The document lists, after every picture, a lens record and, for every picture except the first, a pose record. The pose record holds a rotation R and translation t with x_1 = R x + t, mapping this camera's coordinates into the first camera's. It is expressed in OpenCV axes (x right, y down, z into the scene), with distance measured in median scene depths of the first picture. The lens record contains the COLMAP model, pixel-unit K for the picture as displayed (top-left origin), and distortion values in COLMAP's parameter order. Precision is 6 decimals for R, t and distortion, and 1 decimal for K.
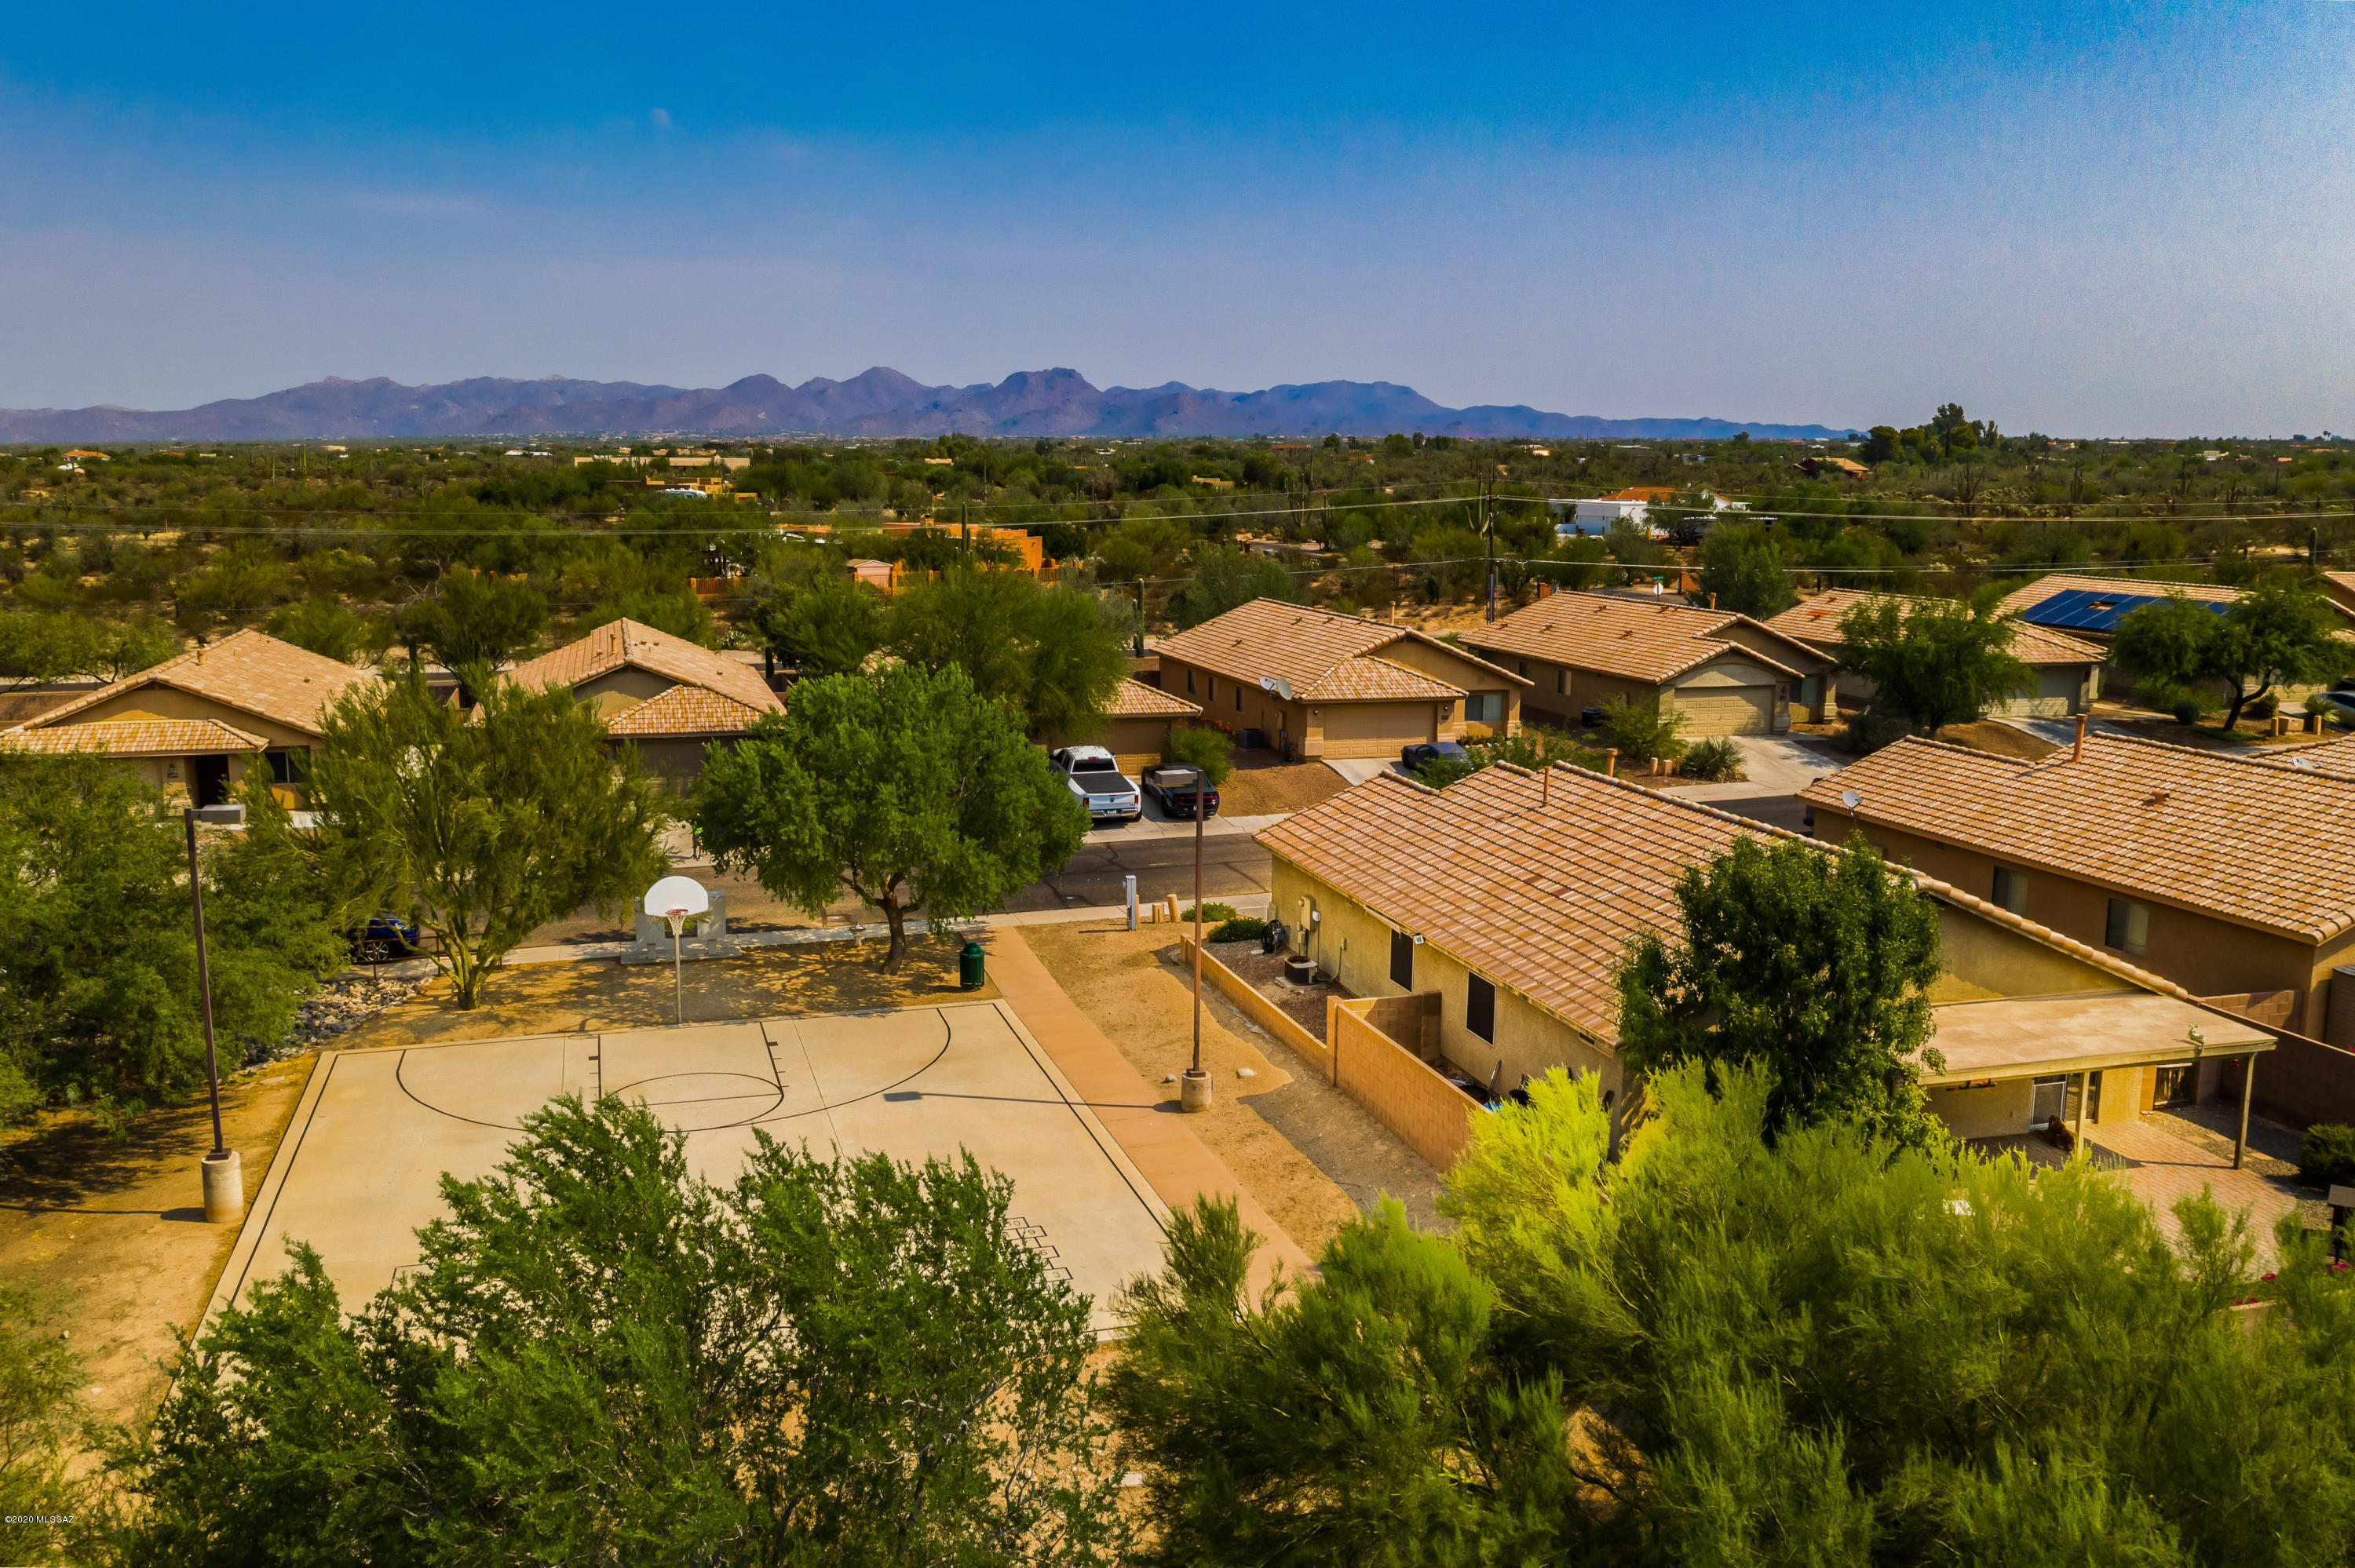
lens RADIAL K [[1883.7, 0, 1177.5], [0, 1883.7, 784.0], [0, 0, 1]] dist [-0.013565, 0.004802]
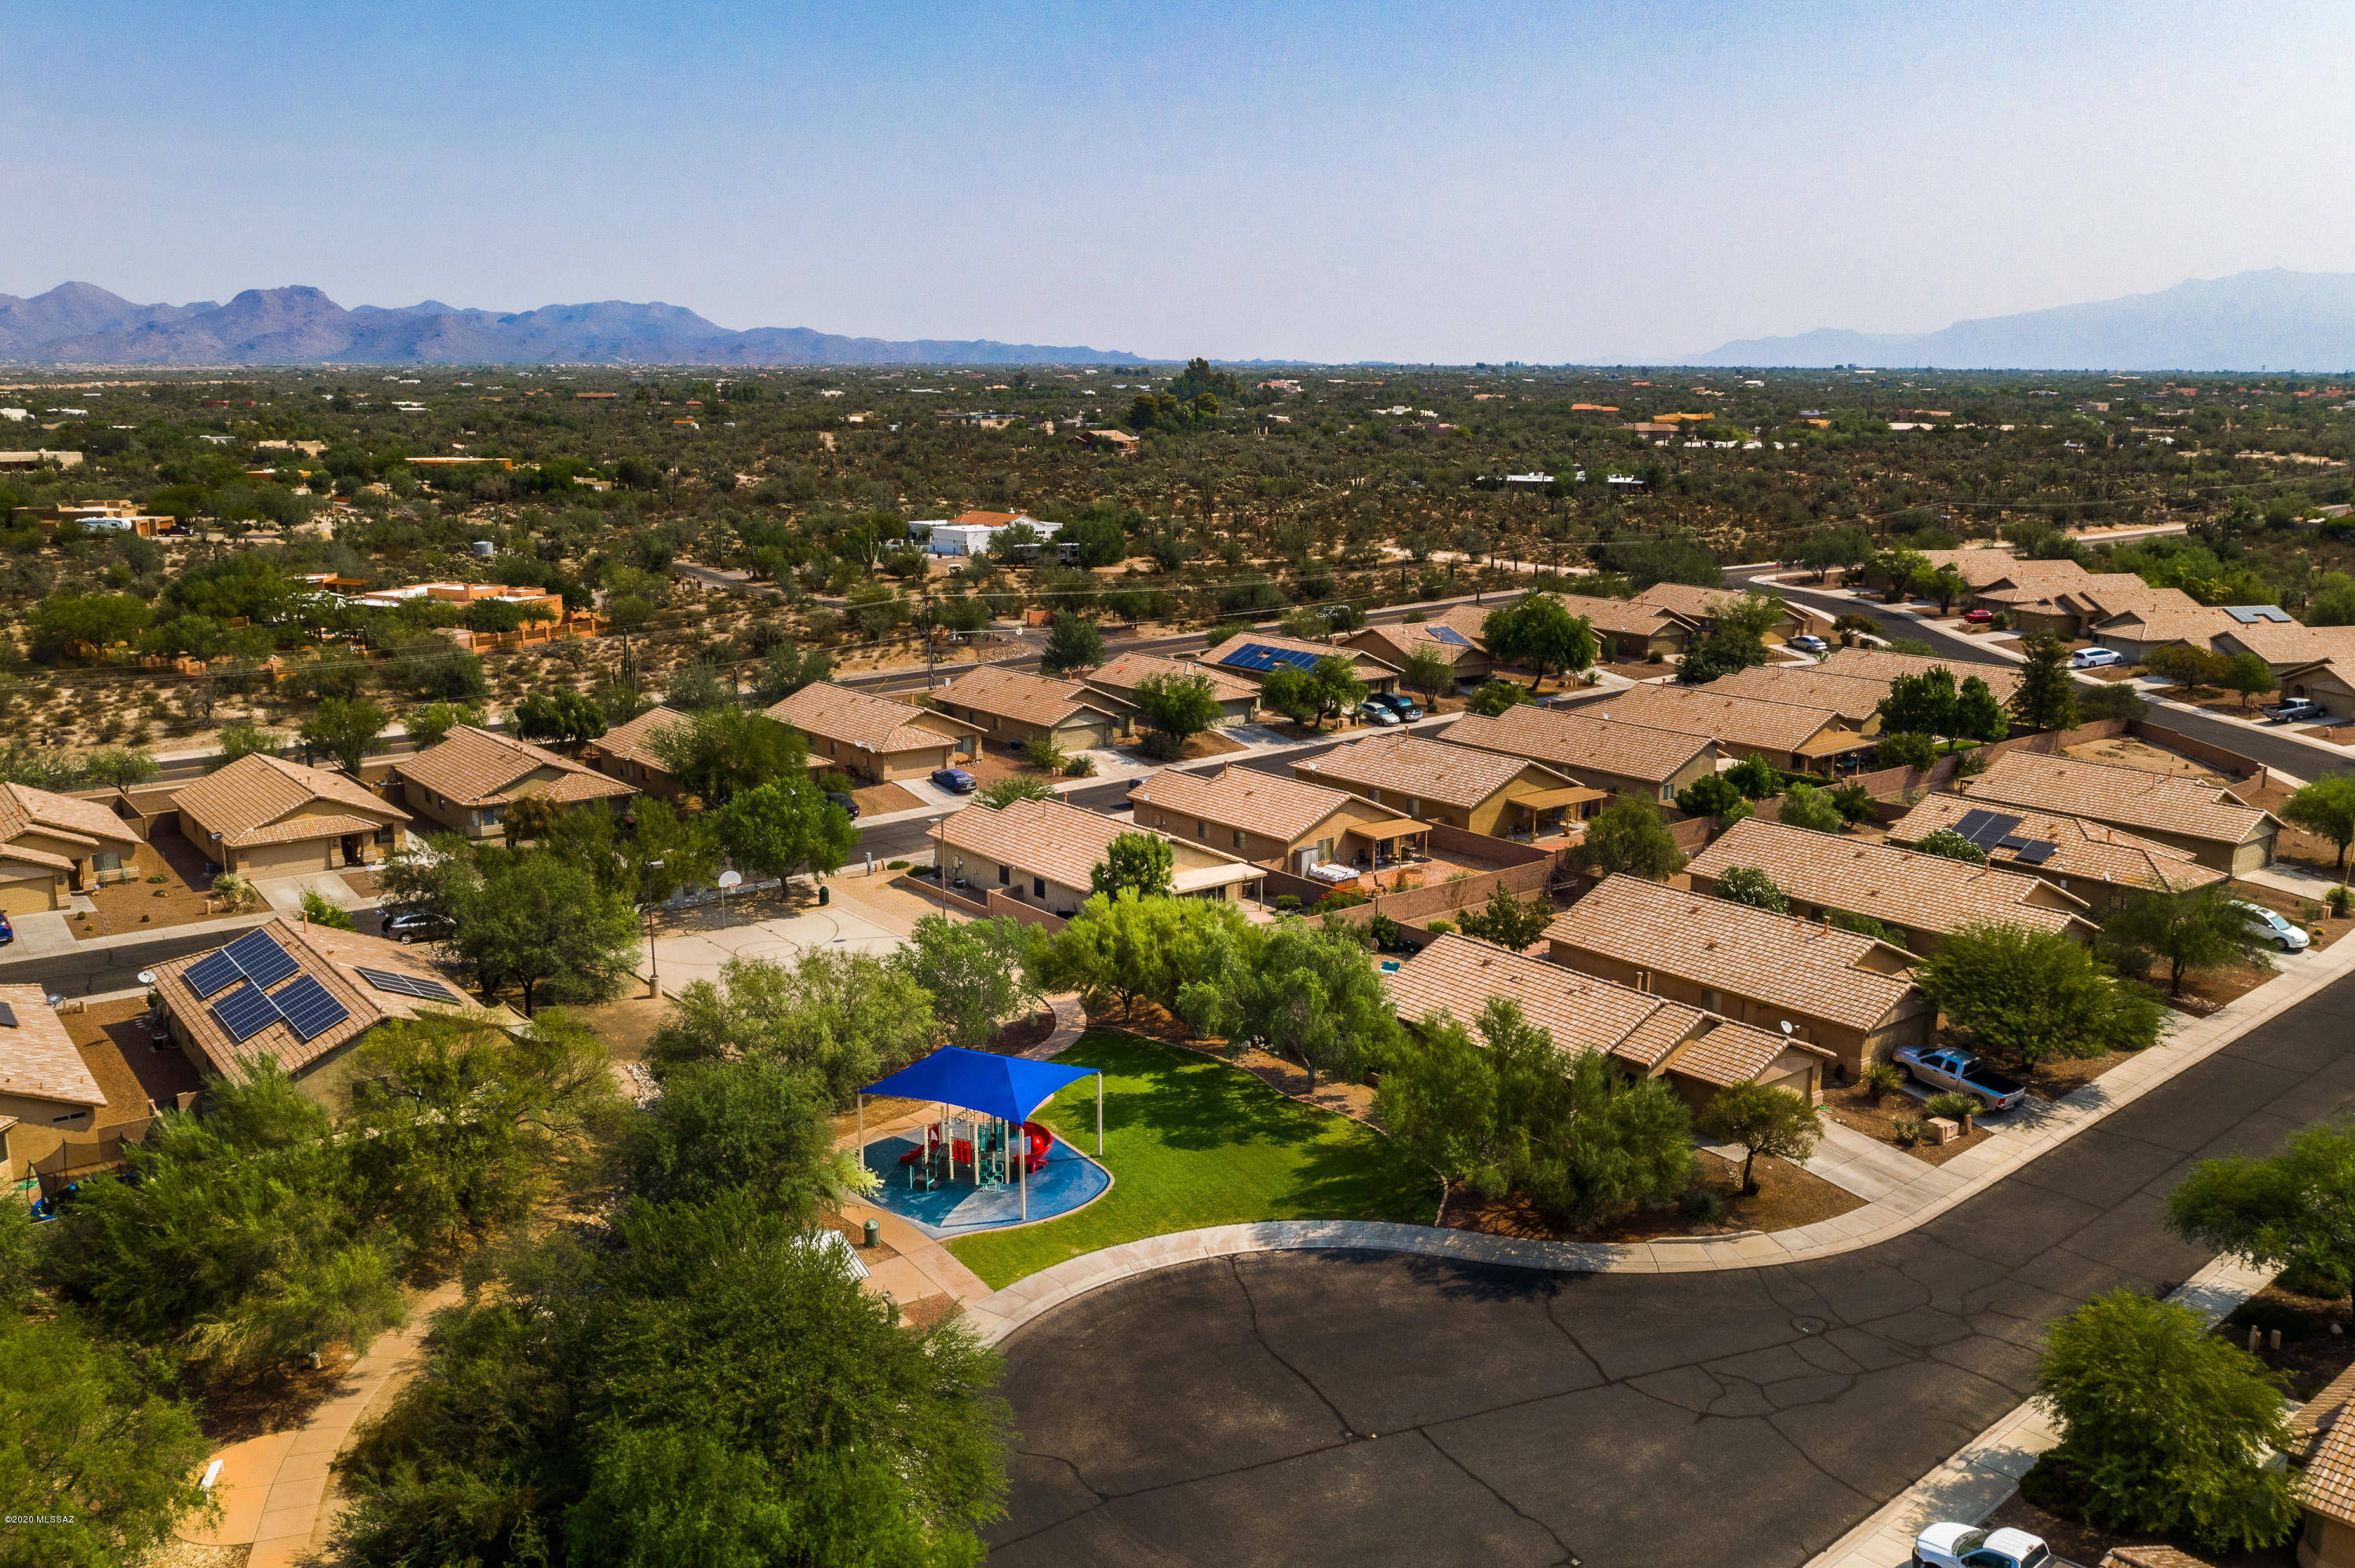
lens RADIAL K [[1883.7, 0, 1177.5], [0, 1883.7, 784.0], [0, 0, 1]] dist [-0.013565, 0.004802]
pose [[0.931995, -0.081014, 0.353302, -0.326478], [0.065409, 0.996291, 0.055911, -0.096616], [-0.356521, -0.029000, 0.933837, -0.905777]]
